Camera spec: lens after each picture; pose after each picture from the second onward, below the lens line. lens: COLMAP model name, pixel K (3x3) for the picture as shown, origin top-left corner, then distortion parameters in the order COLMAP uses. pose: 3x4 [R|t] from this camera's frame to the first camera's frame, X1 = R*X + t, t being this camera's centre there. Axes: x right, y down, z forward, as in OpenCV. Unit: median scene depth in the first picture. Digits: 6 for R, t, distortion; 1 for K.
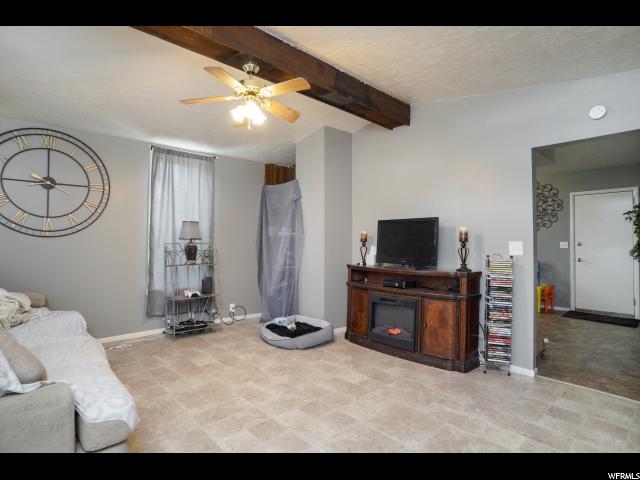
lens RADIAL K [[335.2, 0, 315.8], [0, 335.2, 239.5], [0, 0, 1]] dist [-0.078216, 0.040699]
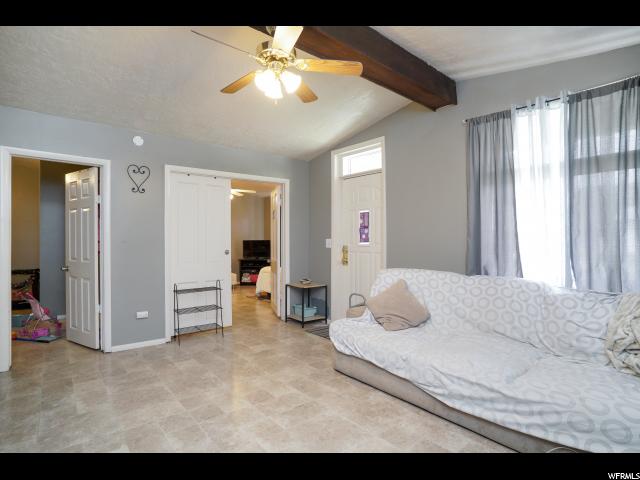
lens RADIAL K [[335.2, 0, 315.8], [0, 335.2, 239.5], [0, 0, 1]] dist [-0.078216, 0.040699]
pose [[-0.998942, -0.004120, 0.045810, -0.241993], [-0.004799, 0.999880, -0.014720, 0.007489], [-0.045744, -0.014924, -0.998842, 1.299842]]
